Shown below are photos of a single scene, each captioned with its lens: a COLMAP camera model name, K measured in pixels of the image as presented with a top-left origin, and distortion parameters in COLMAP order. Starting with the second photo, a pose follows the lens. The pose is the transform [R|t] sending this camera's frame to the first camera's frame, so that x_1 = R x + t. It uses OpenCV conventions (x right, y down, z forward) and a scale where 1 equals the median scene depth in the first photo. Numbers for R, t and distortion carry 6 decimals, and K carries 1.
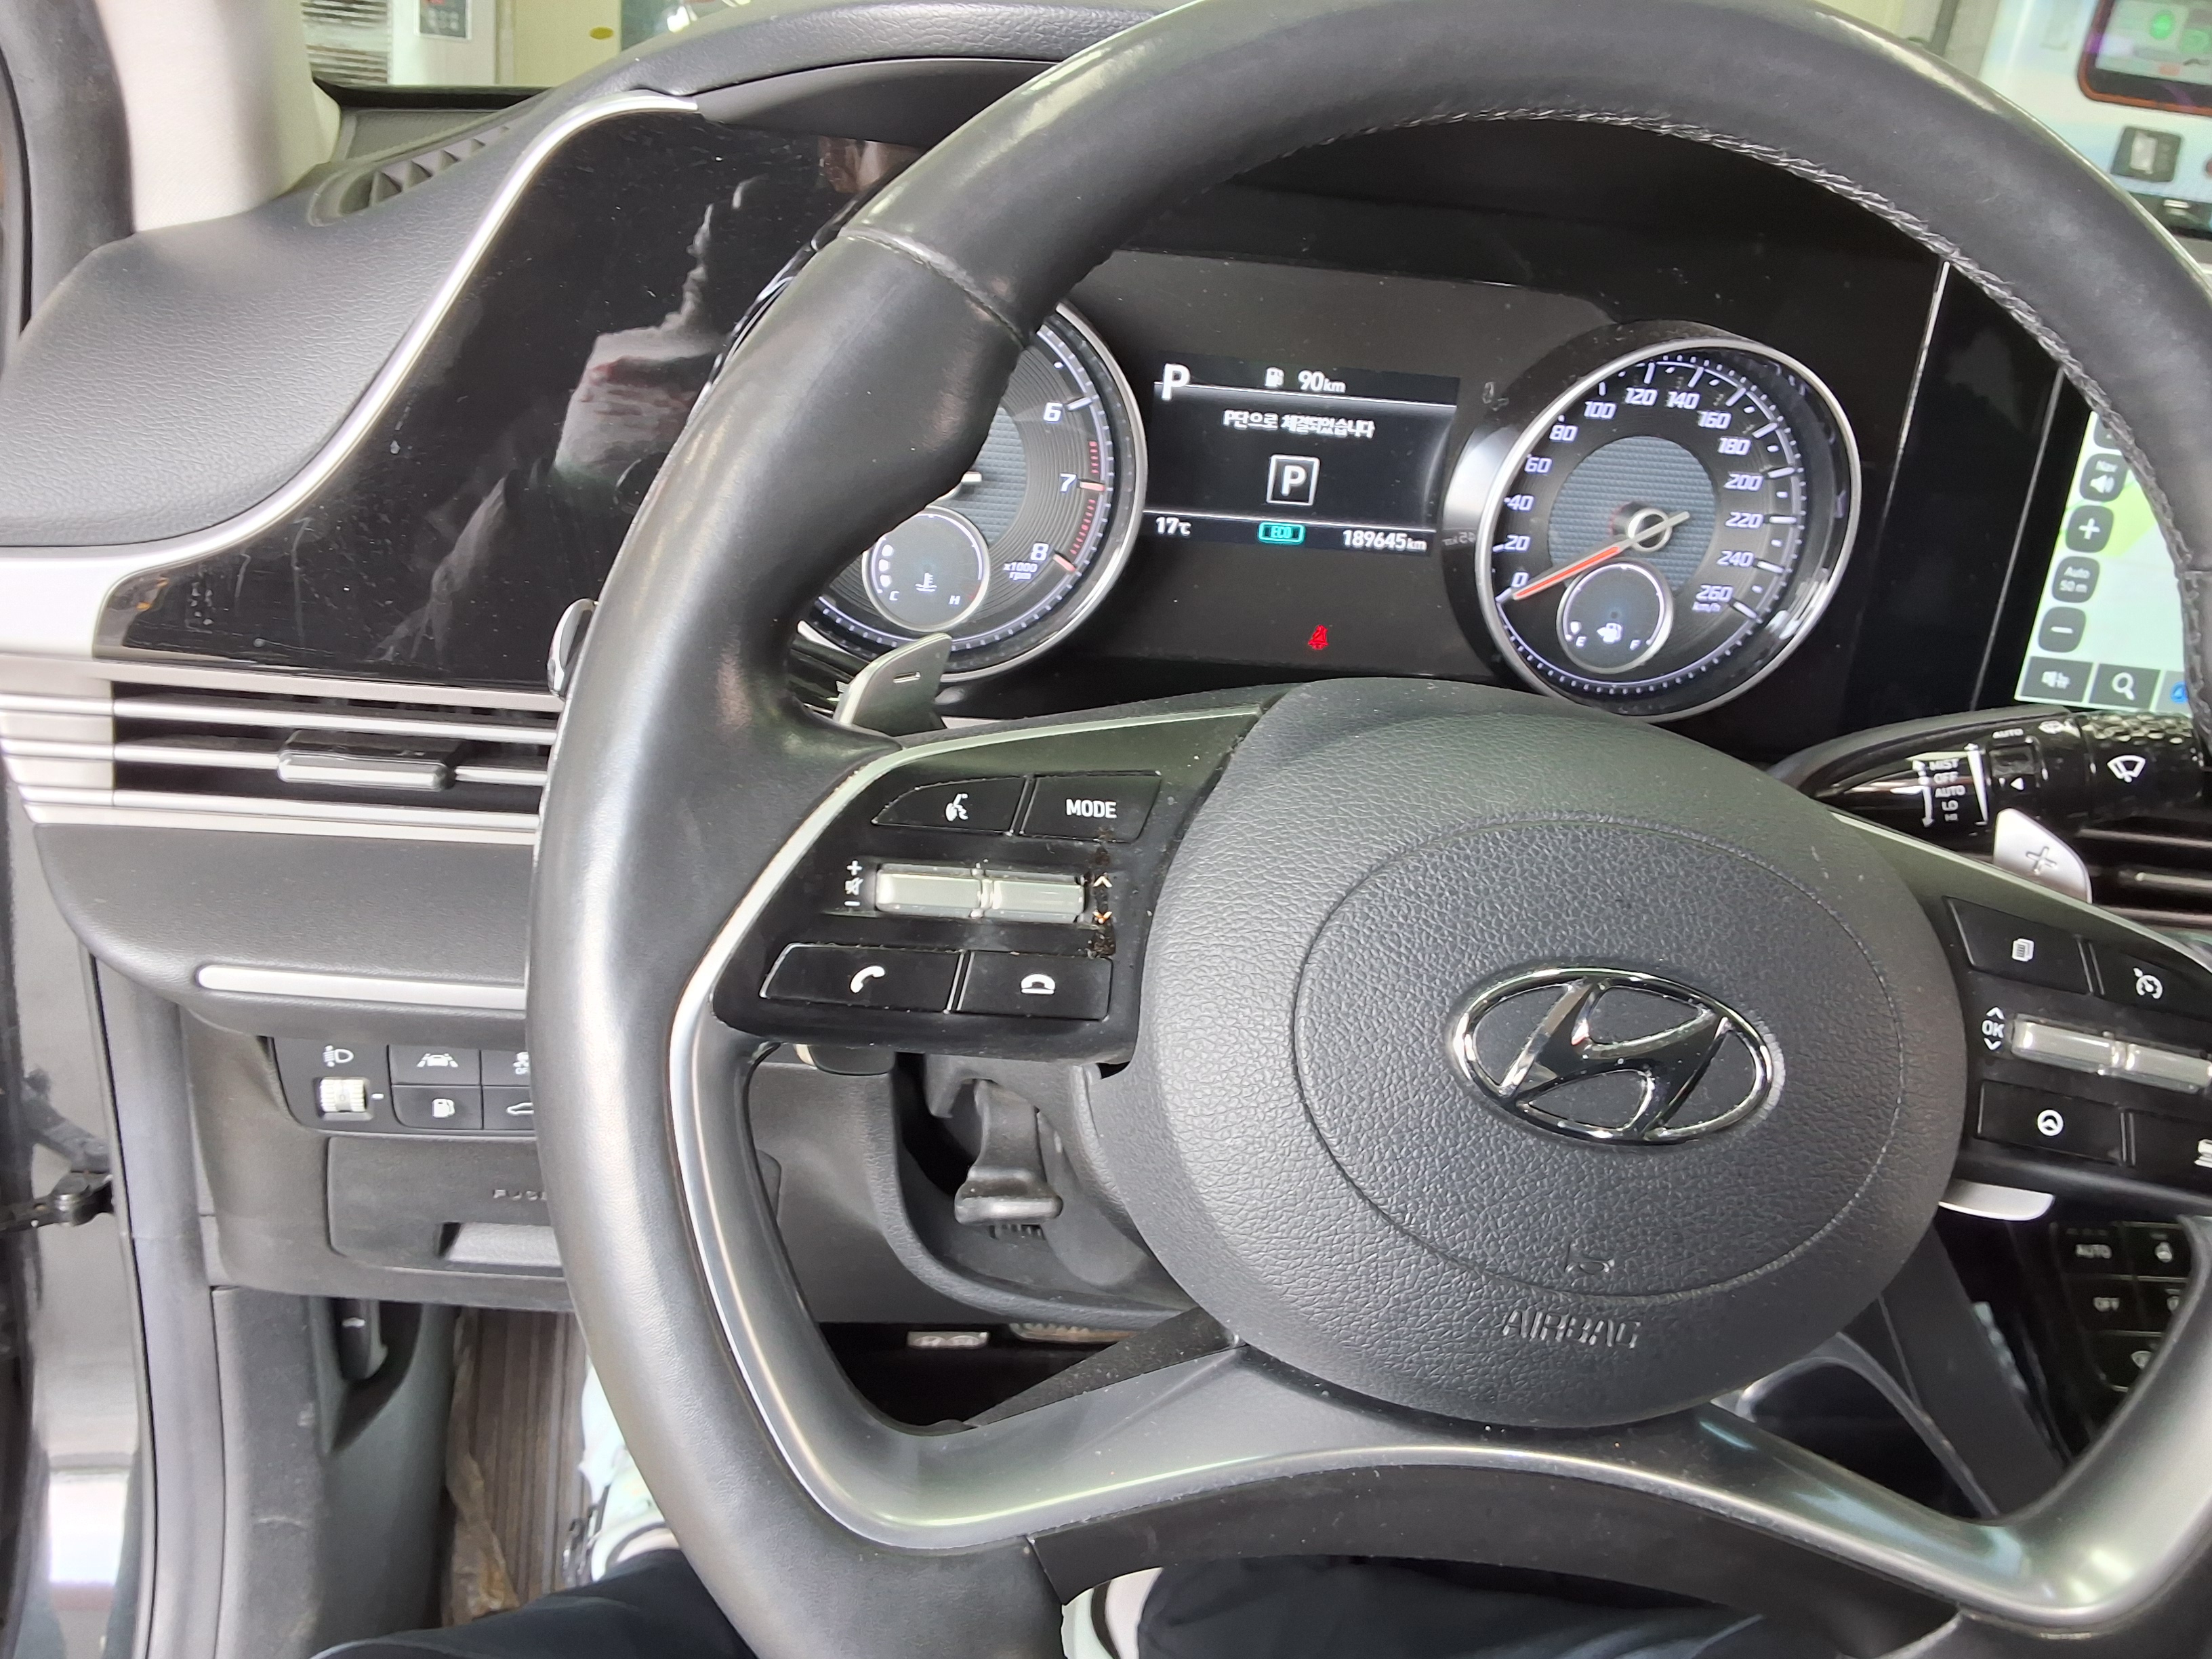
lens RADIAL K [[1791.3, 0, 1071.4], [0, 1791.3, 854.3], [0, 0, 1]] dist [0.093370, -0.102907]
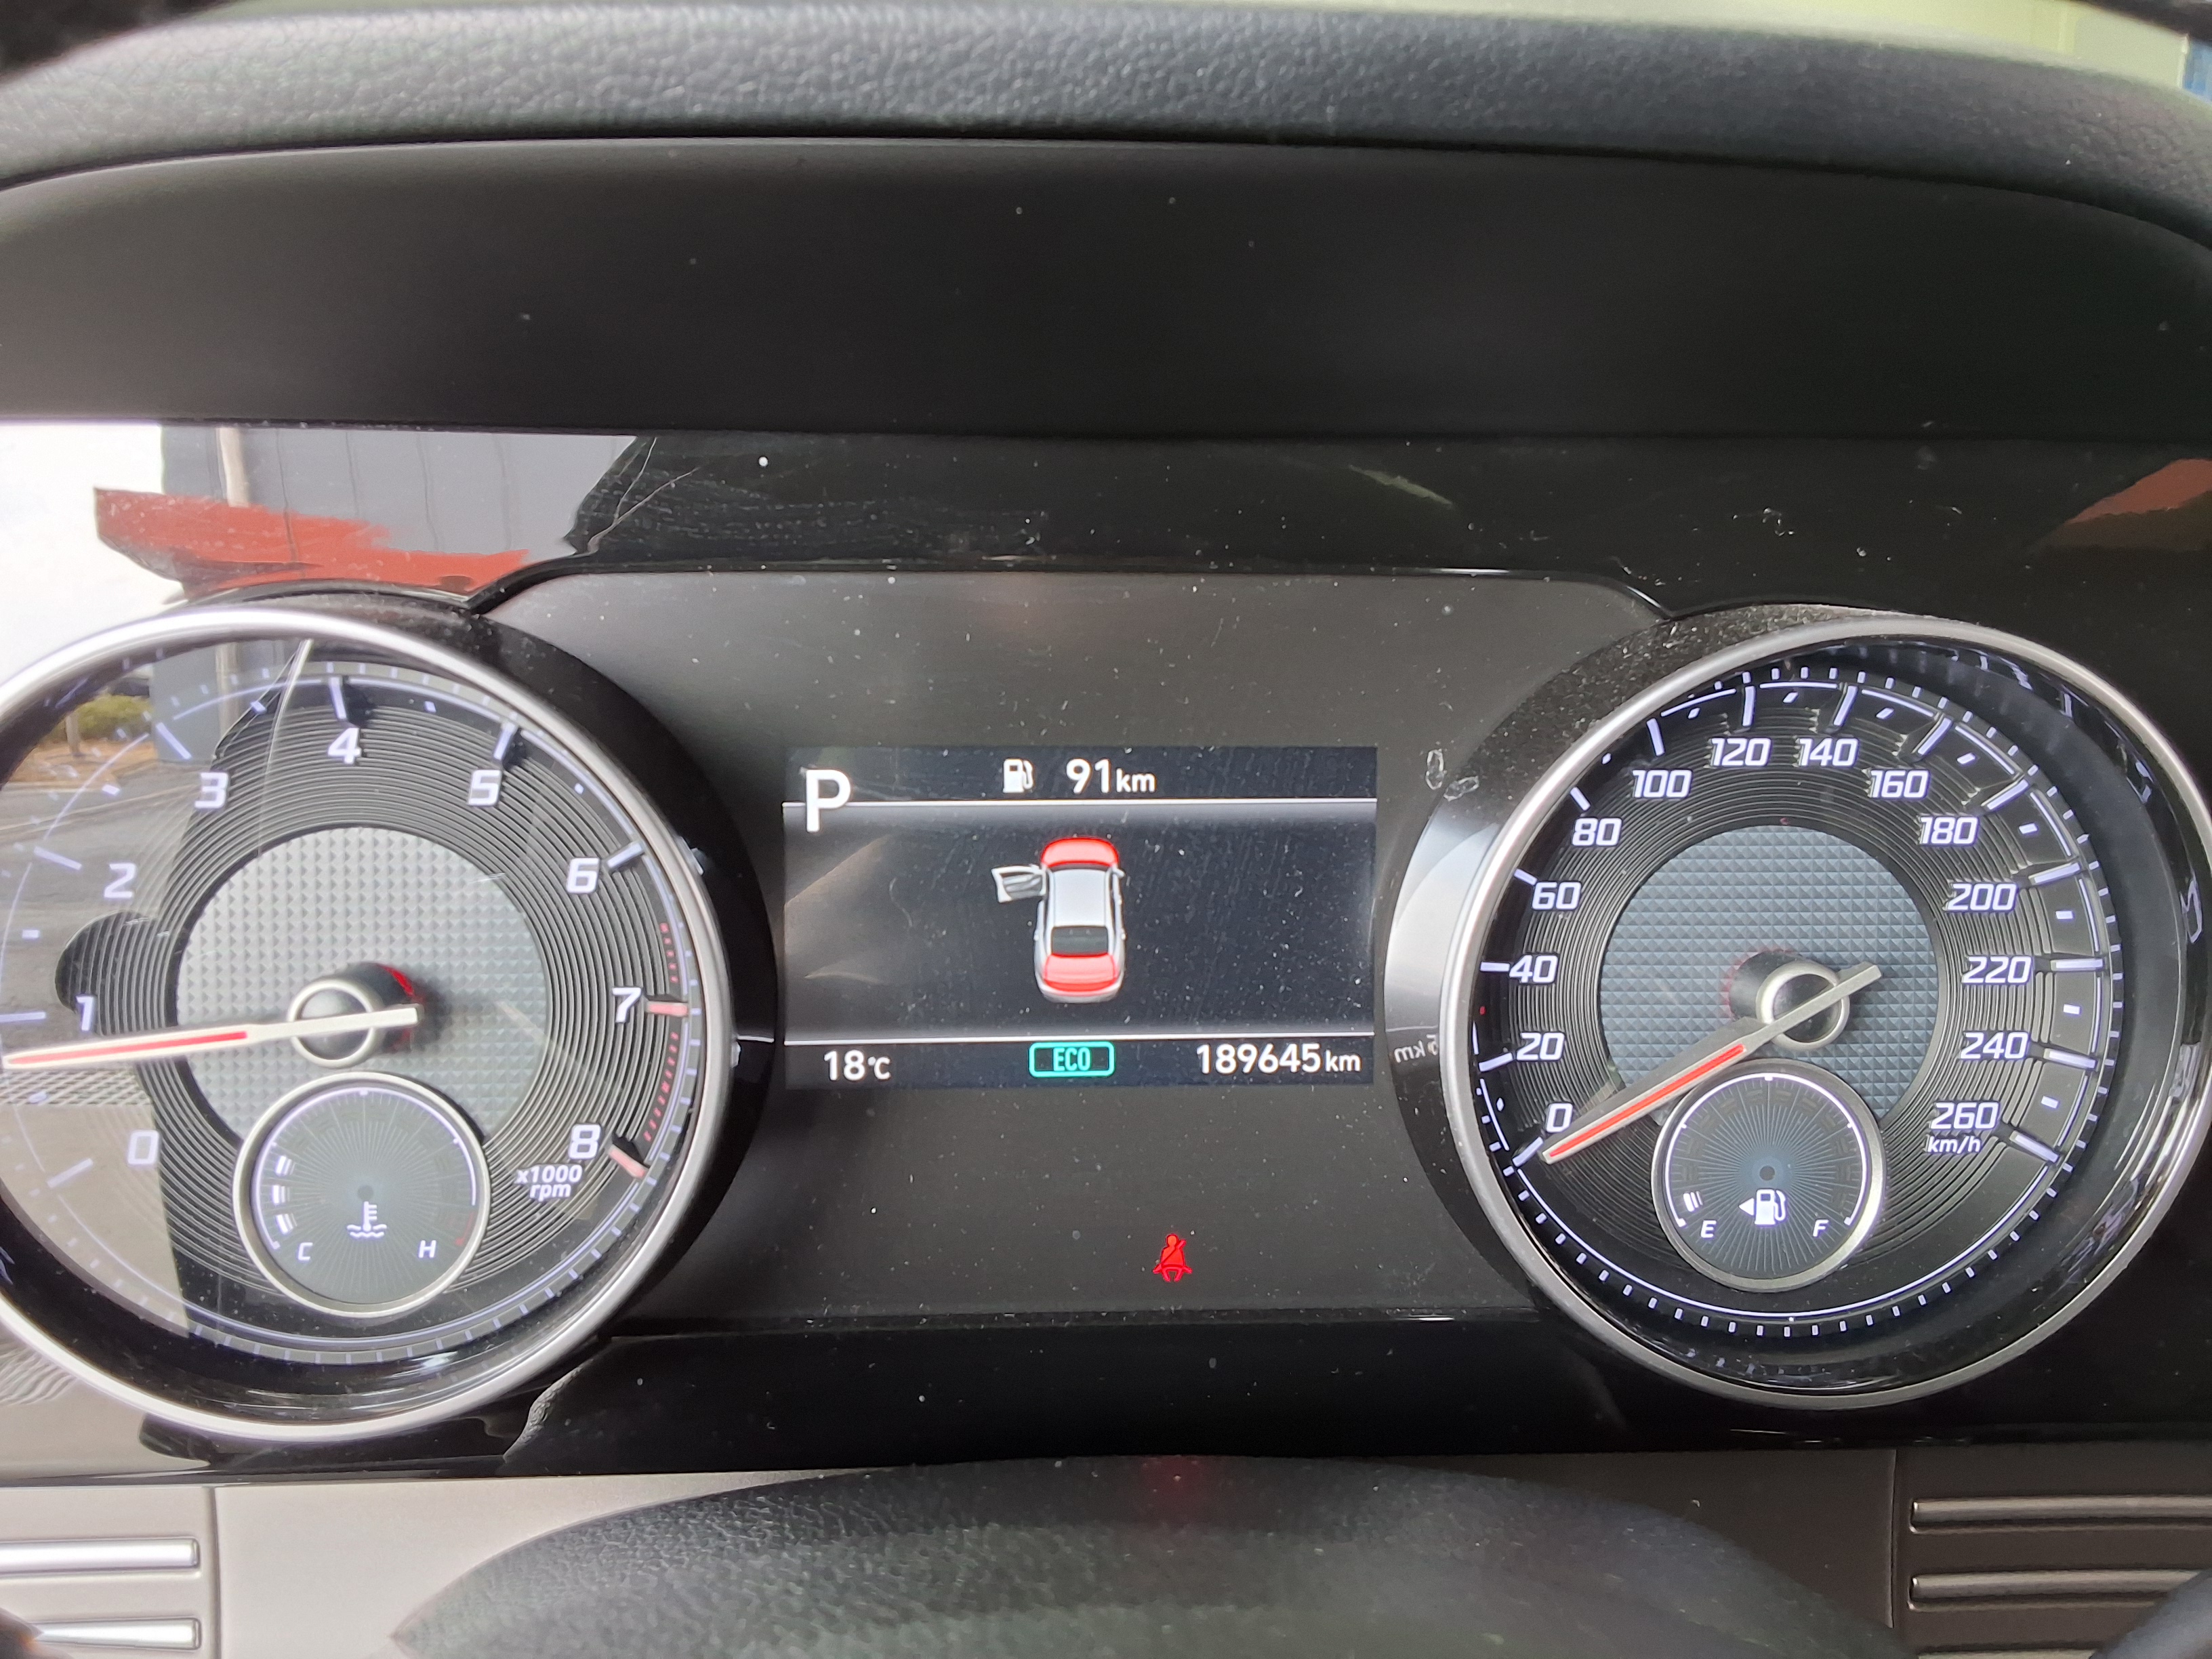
lens RADIAL K [[1791.3, 0, 1099.9], [0, 1791.3, 816.5], [0, 0, 1]] dist [0.093370, -0.102907]
pose [[0.992765, -0.086752, -0.083013, 0.174690], [0.063484, 0.966068, -0.250366, -0.117849], [0.101916, 0.243284, 0.964586, 0.491426]]
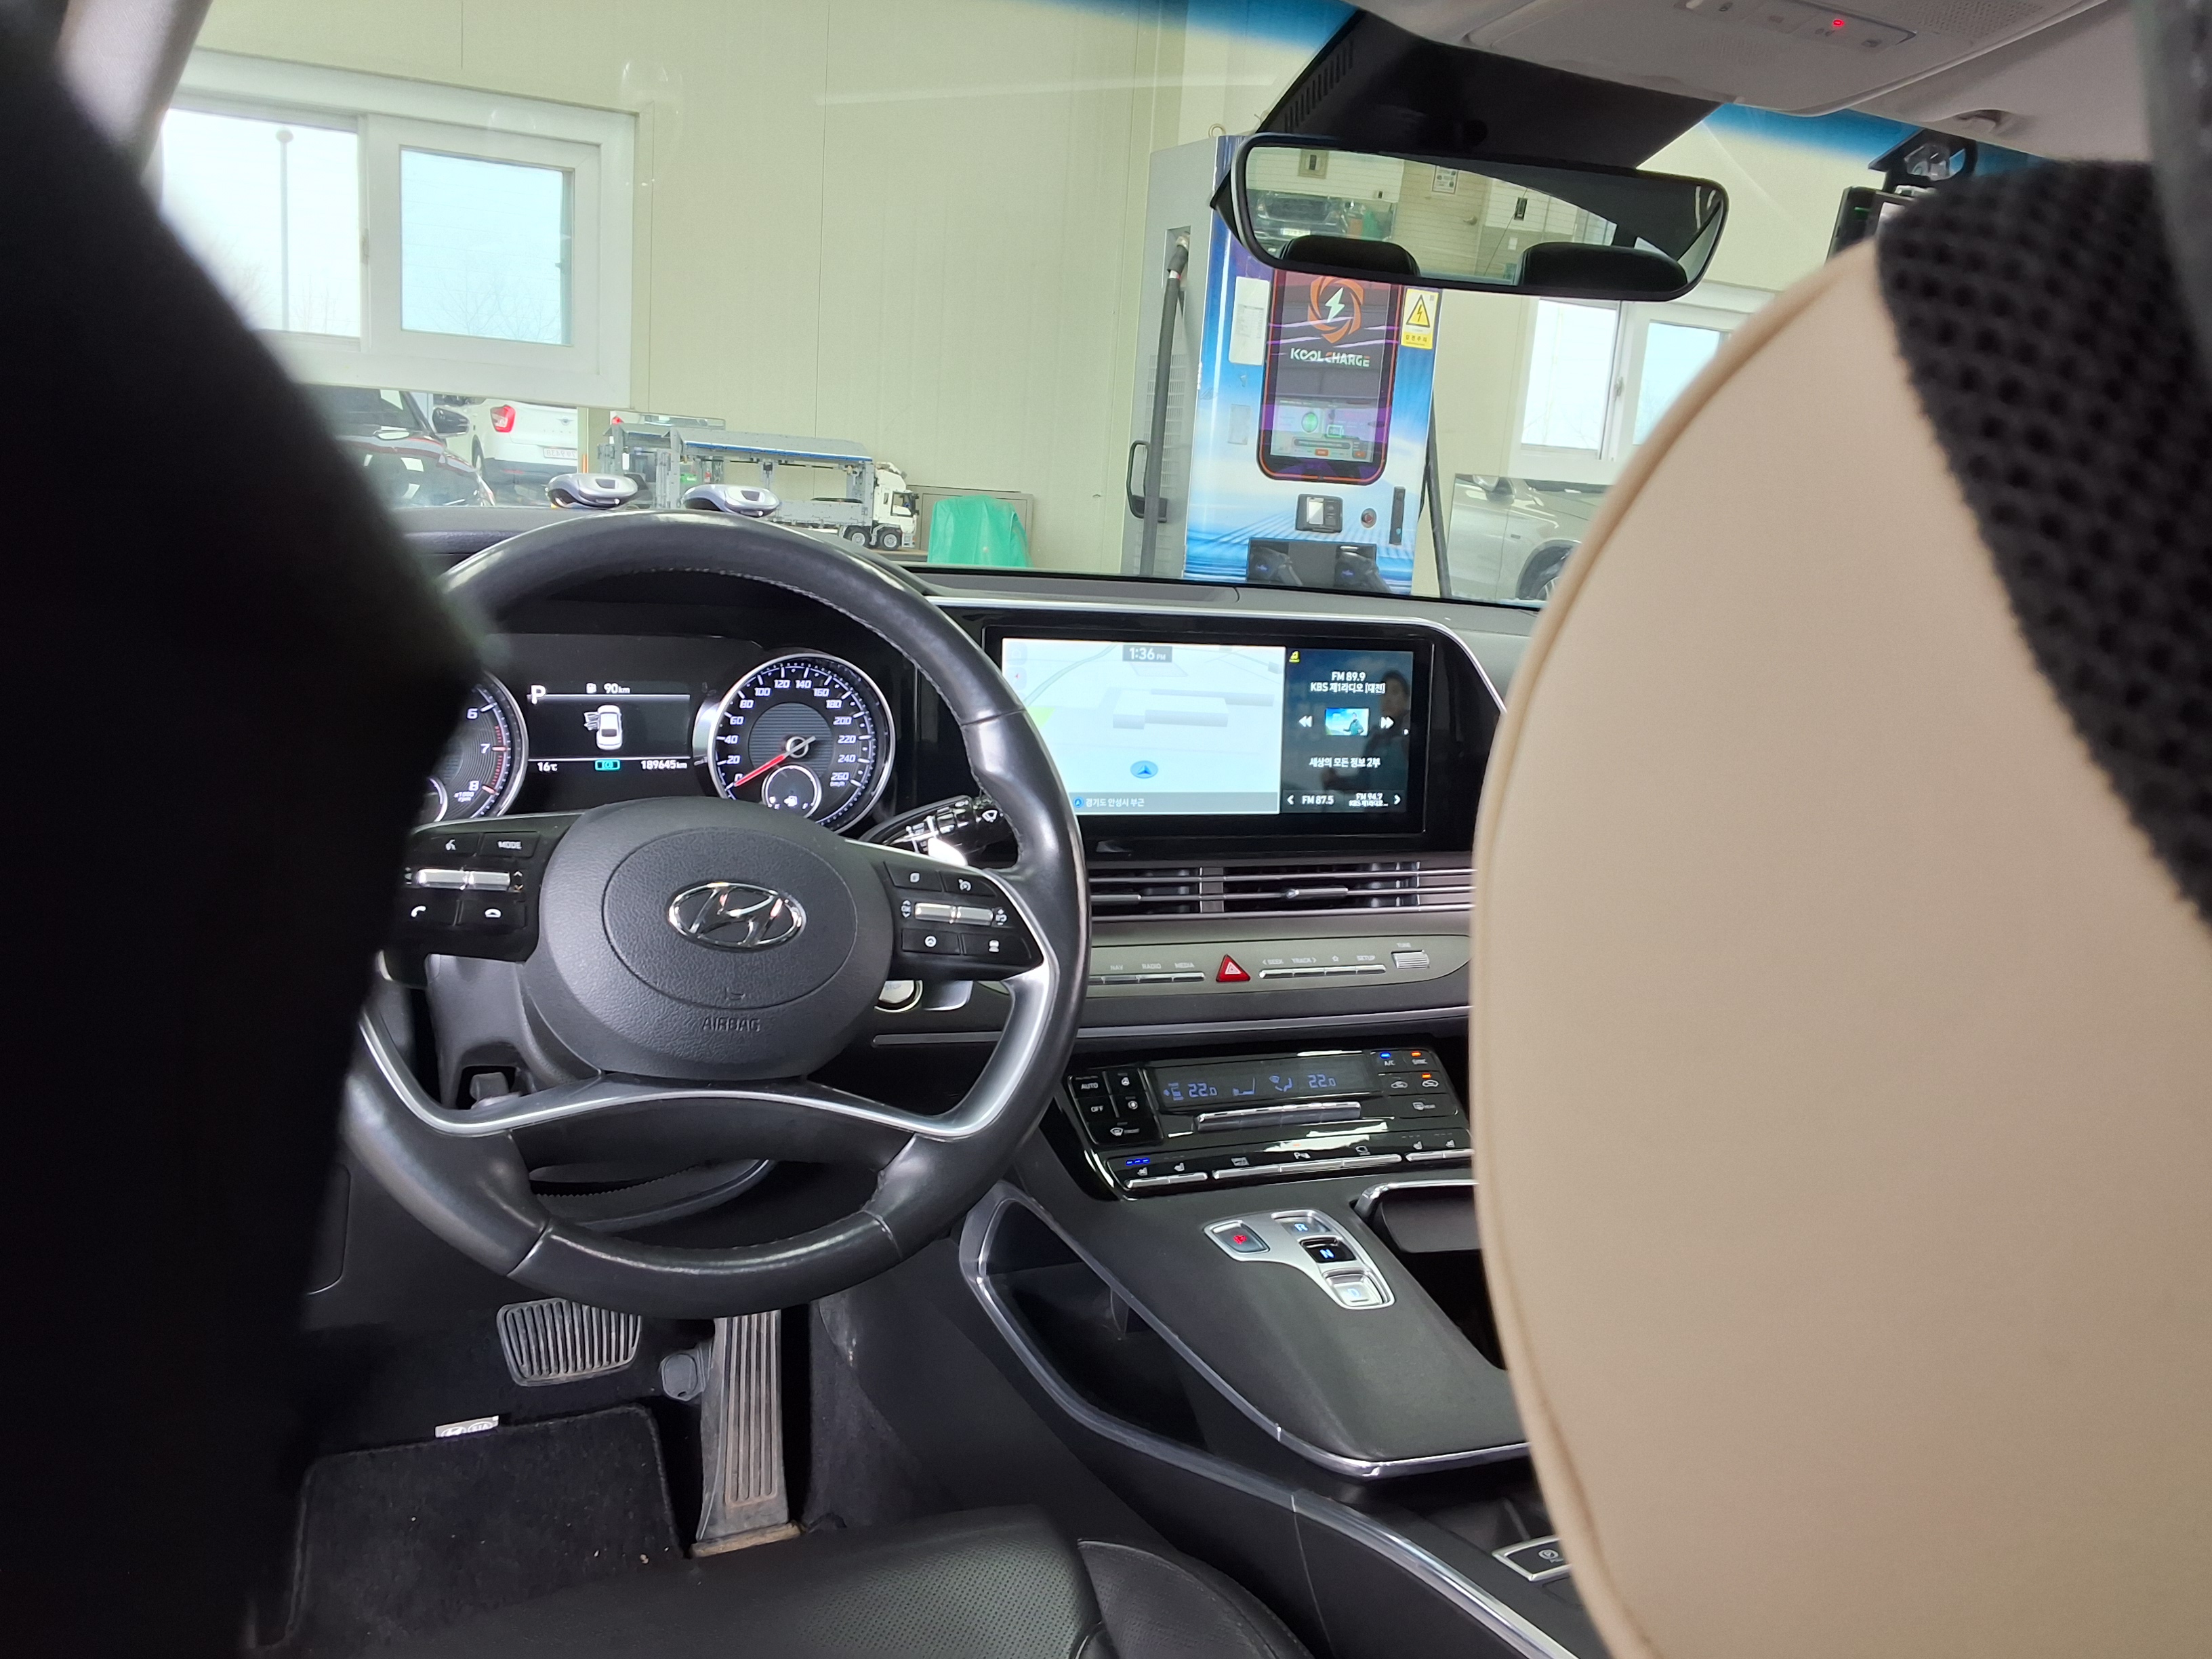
lens RADIAL K [[1791.3, 0, 1098.4], [0, 1791.3, 844.0], [0, 0, 1]] dist [0.093370, -0.102907]
pose [[0.943438, -0.111899, 0.312094, 0.001148], [0.170521, 0.971046, -0.167310, 0.315507], [-0.284336, 0.211066, 0.935203, -0.933931]]
